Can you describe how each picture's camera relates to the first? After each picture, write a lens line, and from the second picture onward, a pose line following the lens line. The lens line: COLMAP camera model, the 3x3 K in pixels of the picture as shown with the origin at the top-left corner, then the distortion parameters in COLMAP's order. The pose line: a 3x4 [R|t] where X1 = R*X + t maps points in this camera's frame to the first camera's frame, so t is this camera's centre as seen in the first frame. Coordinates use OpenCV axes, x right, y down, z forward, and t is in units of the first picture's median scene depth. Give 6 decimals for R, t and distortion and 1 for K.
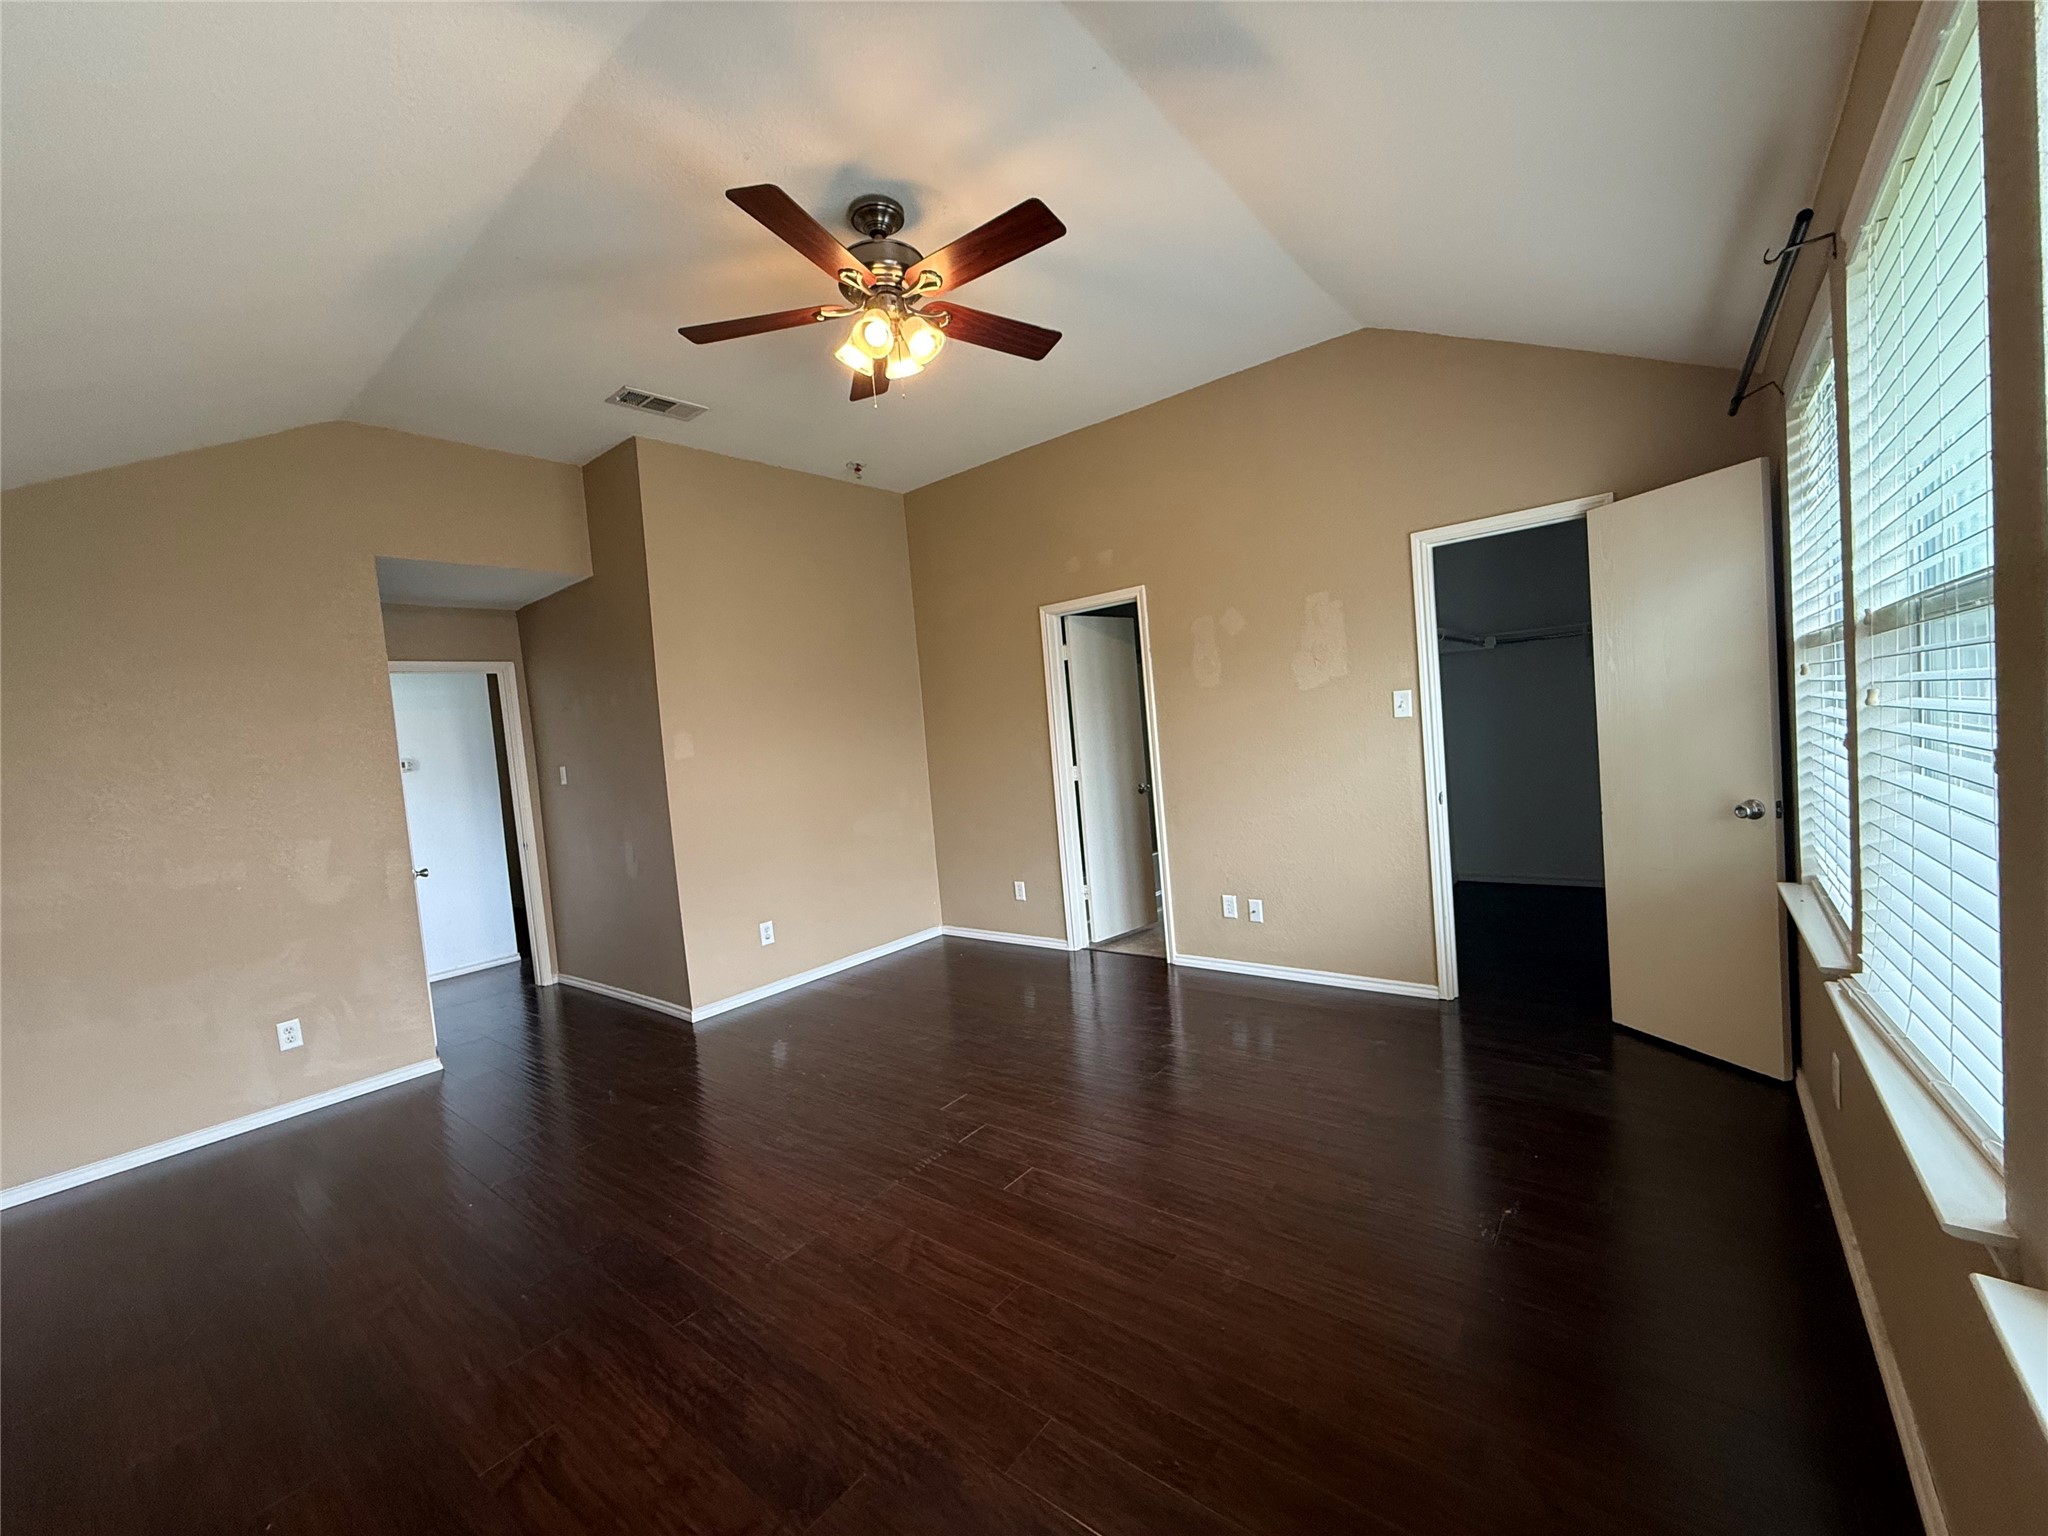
lens RADIAL K [[813.4, 0, 1029.9], [0, 813.4, 763.8], [0, 0, 1]] dist [-0.000327, 0.000062]
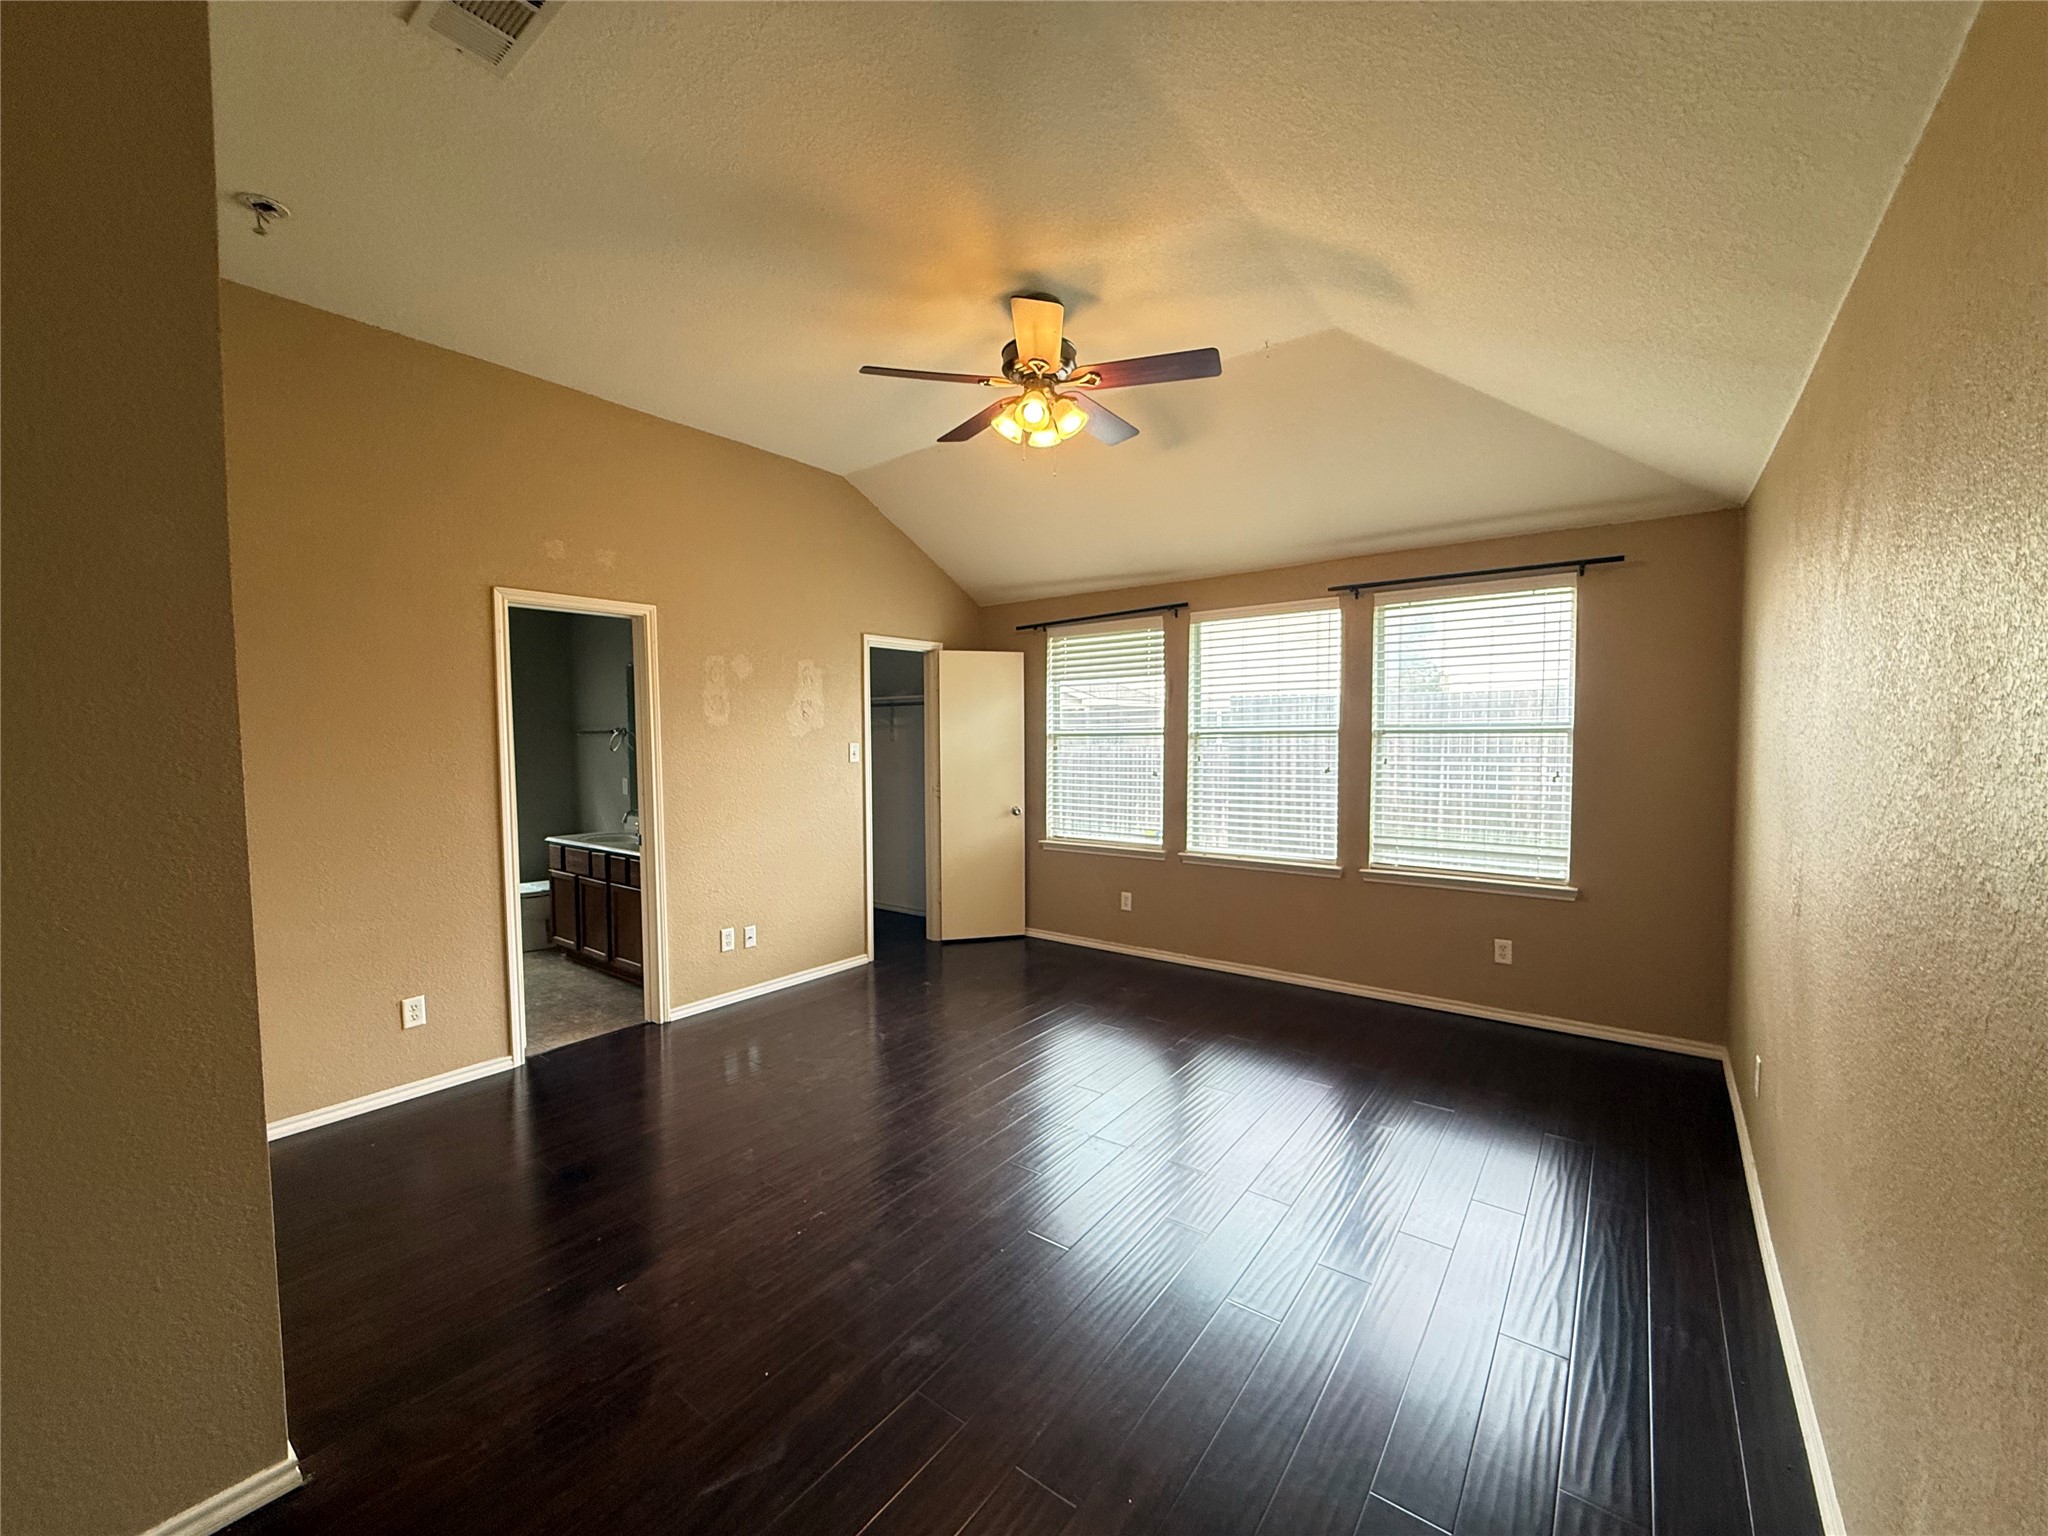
lens RADIAL K [[813.4, 0, 1029.1], [0, 813.4, 773.7], [0, 0, 1]] dist [-0.000327, 0.000062]
pose [[-0.020204, 0.046060, 0.998734, -0.806947], [0.062568, 0.997038, -0.044716, 0.036664], [-0.997836, 0.061585, -0.023026, 0.641411]]
